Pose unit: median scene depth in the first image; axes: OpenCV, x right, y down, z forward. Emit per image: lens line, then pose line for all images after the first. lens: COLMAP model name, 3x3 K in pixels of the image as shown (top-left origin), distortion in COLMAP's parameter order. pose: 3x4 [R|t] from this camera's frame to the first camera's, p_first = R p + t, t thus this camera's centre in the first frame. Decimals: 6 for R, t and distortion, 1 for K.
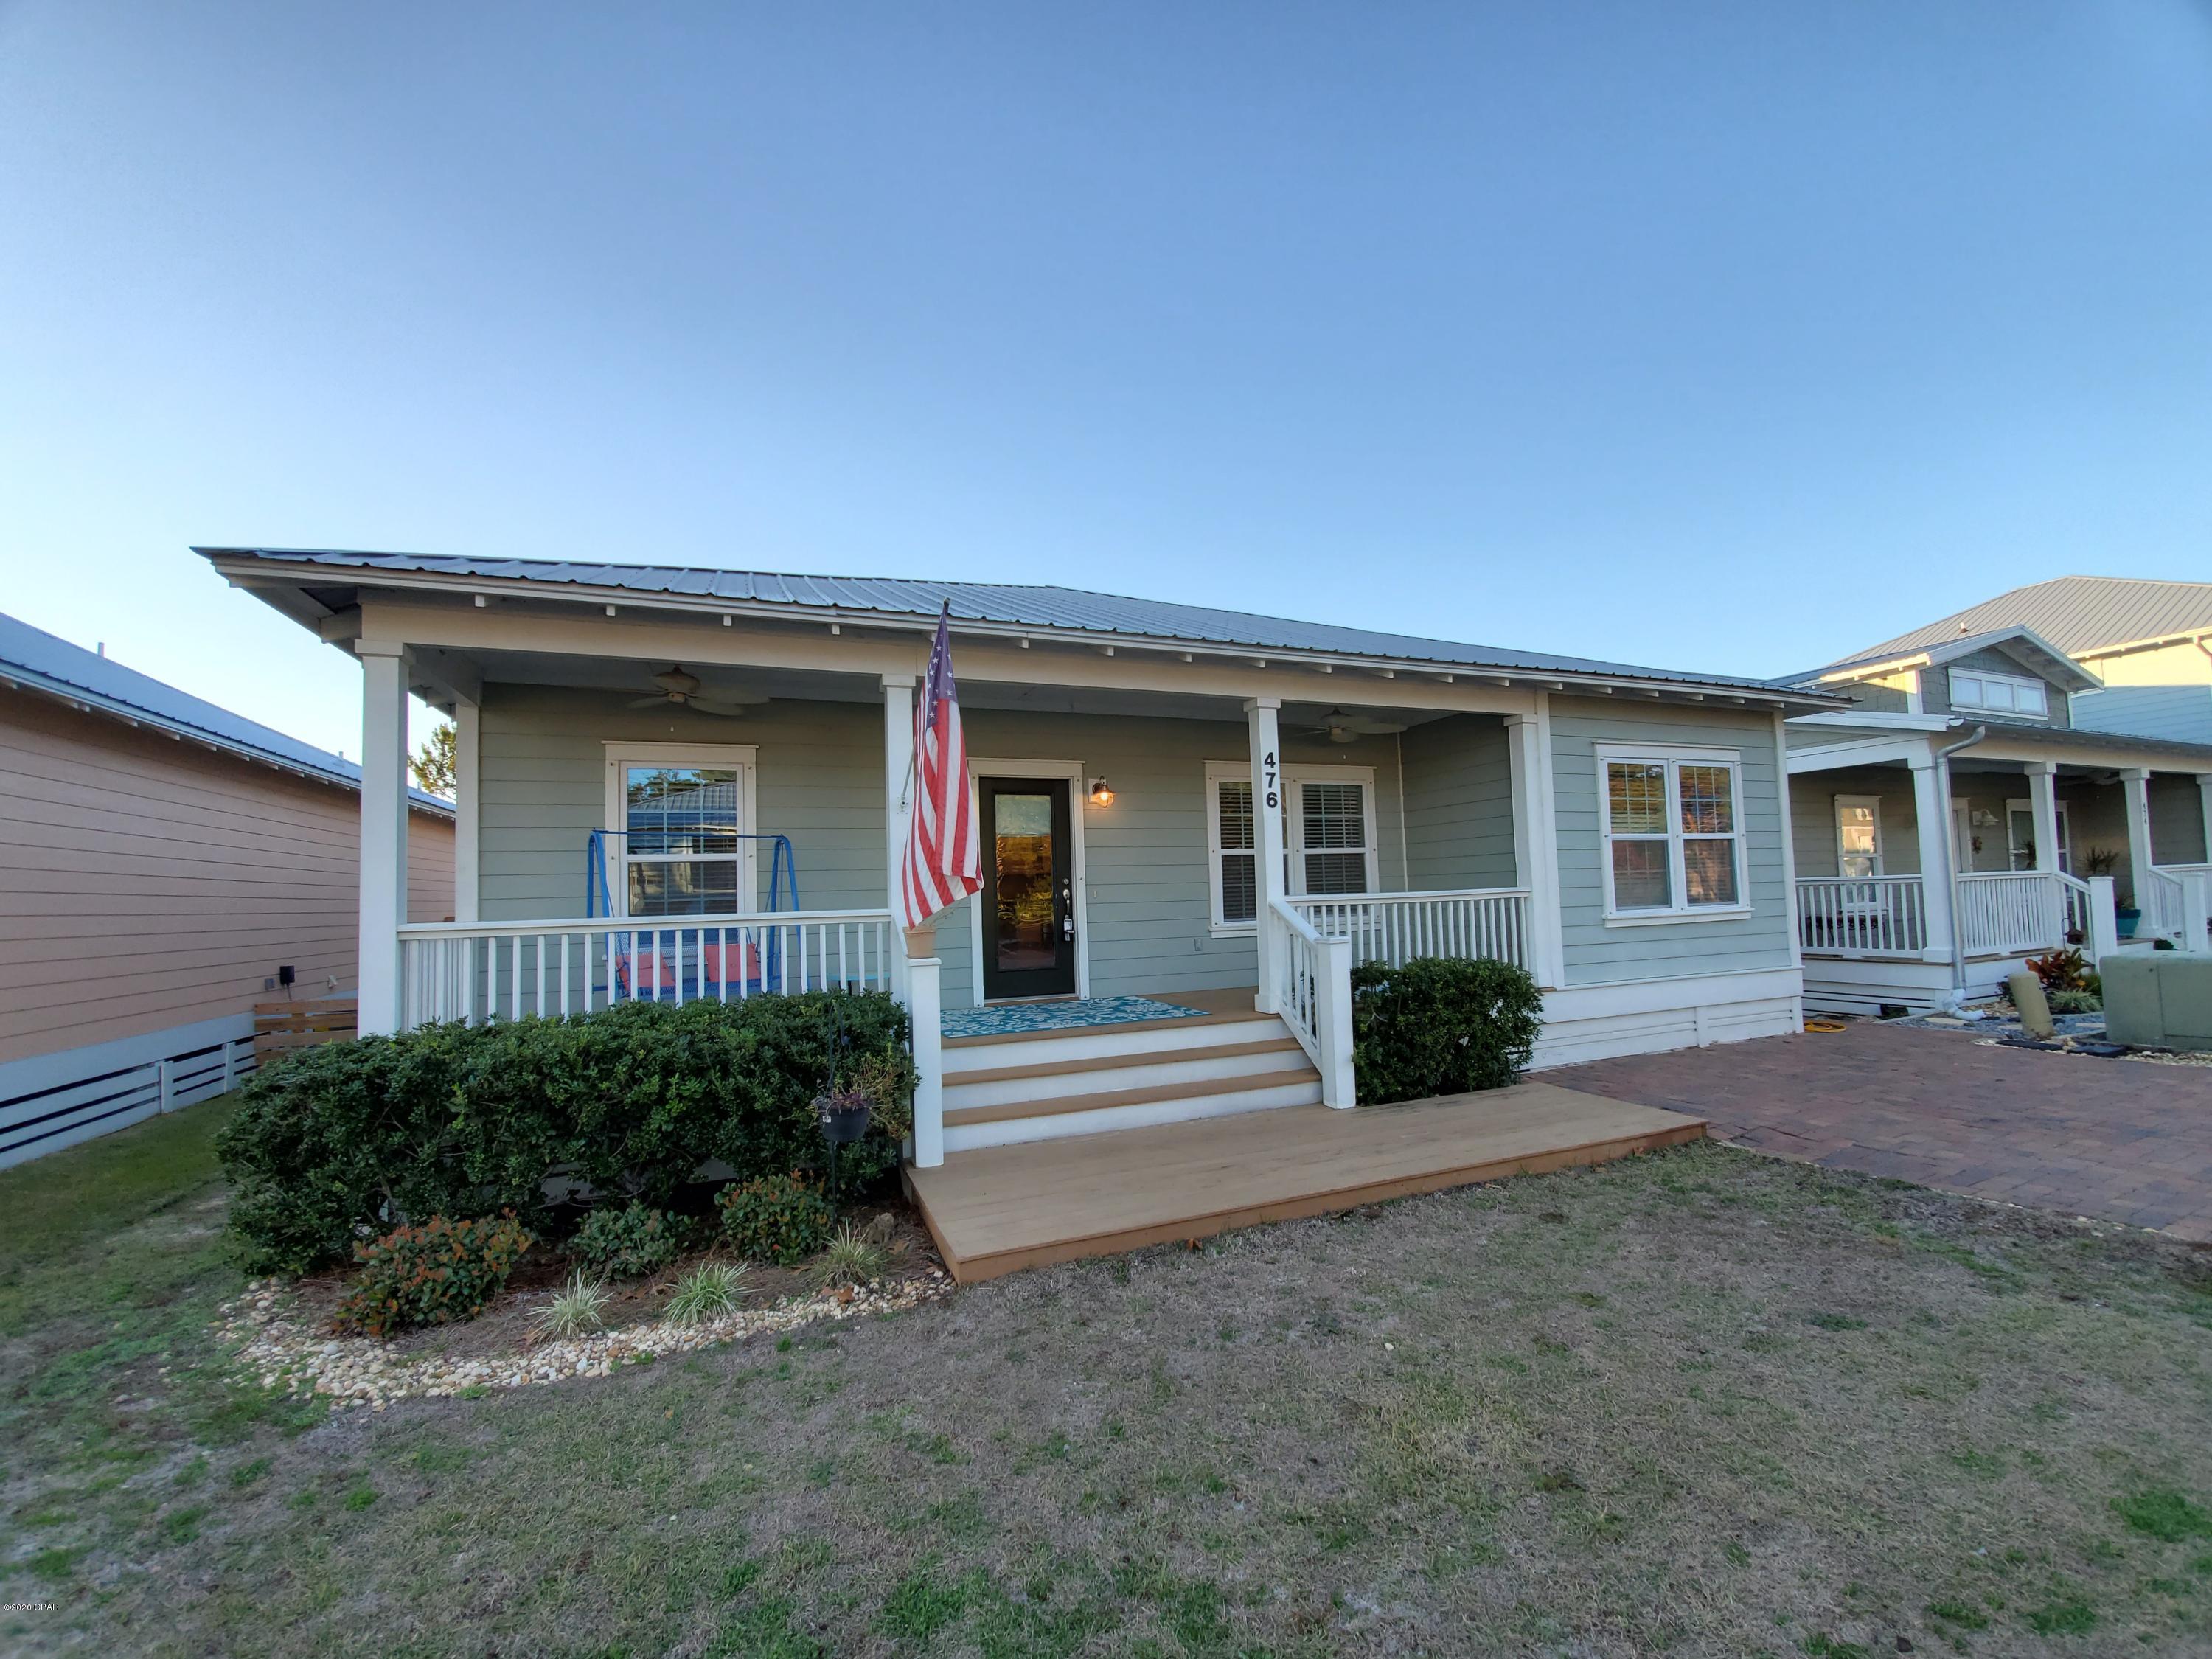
lens RADIAL K [[869.0, 0, 1066.0], [0, 869.0, 831.3], [0, 0, 1]] dist [0.002978, -0.011790]
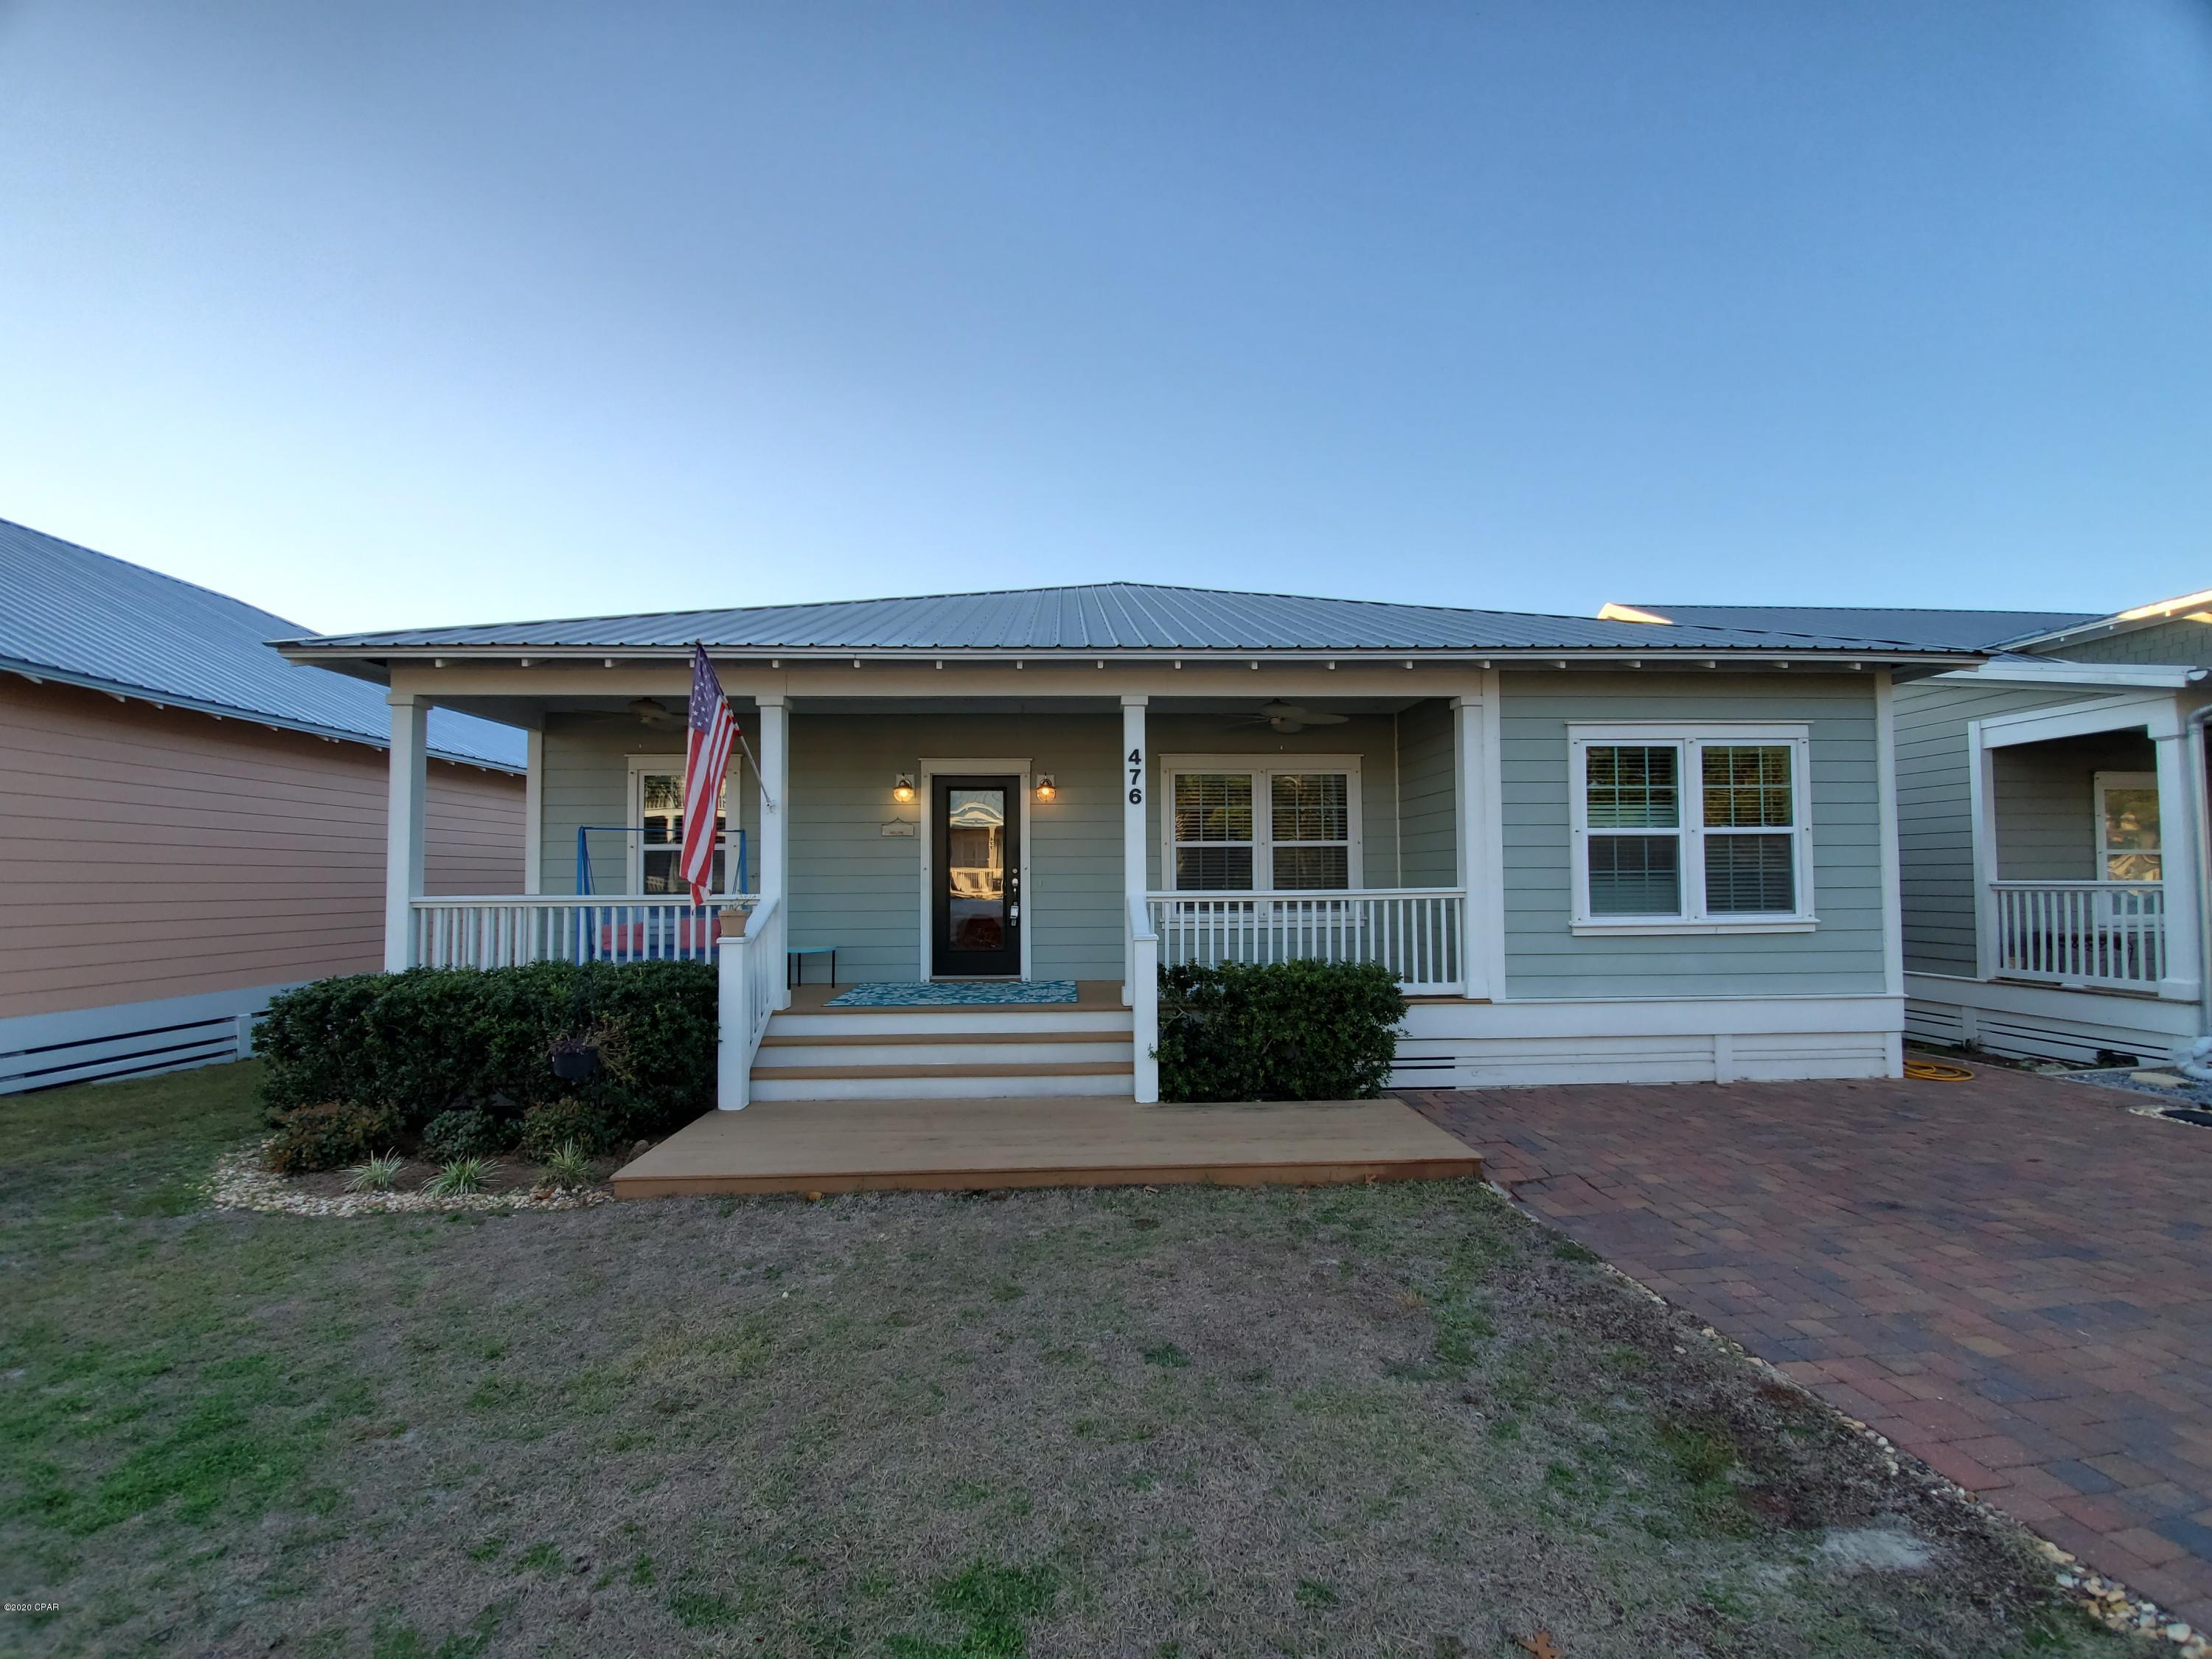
lens RADIAL K [[869.0, 0, 1137.8], [0, 869.0, 826.8], [0, 0, 1]] dist [0.002978, -0.011790]
pose [[0.948155, 0.003131, -0.317792, 0.627038], [0.003794, 0.999769, 0.021170, -0.024613], [0.317785, -0.021279, 0.947924, 0.040418]]
